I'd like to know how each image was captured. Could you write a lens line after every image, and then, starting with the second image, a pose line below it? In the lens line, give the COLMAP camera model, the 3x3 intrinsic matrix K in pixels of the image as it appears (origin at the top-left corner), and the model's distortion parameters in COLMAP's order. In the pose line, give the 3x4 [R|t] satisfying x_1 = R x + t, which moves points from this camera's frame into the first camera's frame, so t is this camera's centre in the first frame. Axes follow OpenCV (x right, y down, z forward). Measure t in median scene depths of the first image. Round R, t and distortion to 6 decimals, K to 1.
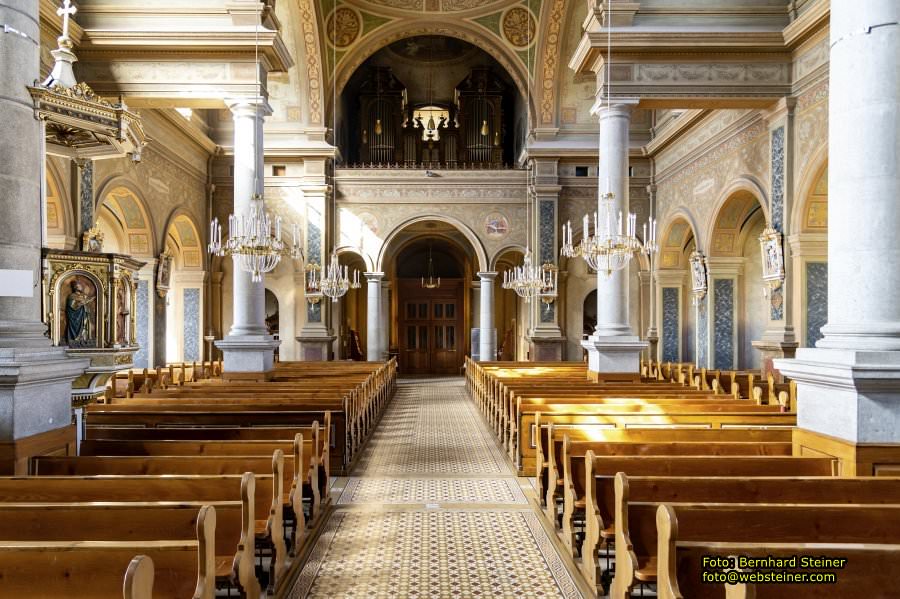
lens RADIAL K [[622.6, 0, 447.8], [0, 622.6, 334.4], [0, 0, 1]] dist [0.023032, -0.007916]
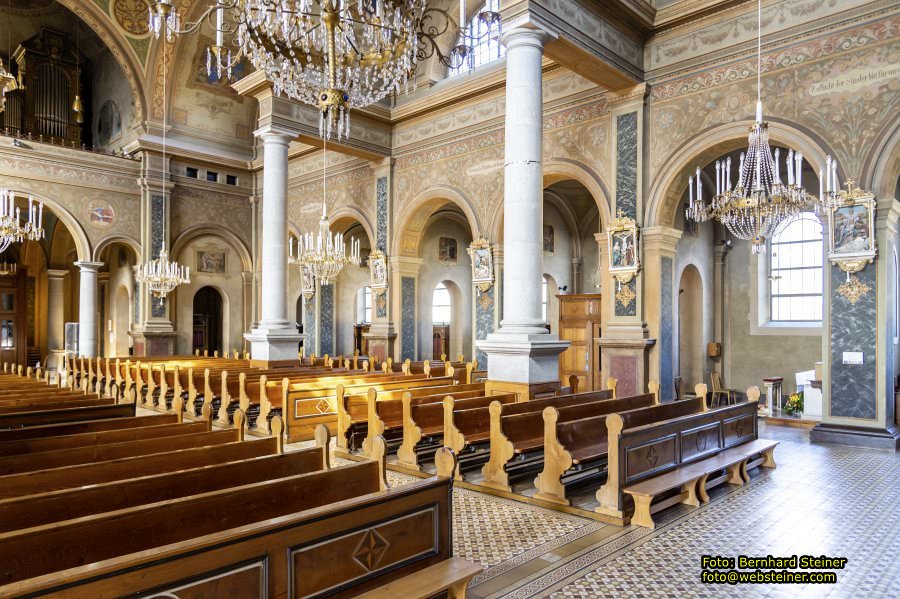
lens RADIAL K [[622.6, 0, 447.8], [0, 622.6, 334.4], [0, 0, 1]] dist [0.023032, -0.007916]
pose [[0.689945, -0.008179, 0.723815, -0.257917], [0.004720, 0.999966, 0.006801, 0.004107], [-0.723846, -0.001276, 0.689960, -0.031873]]
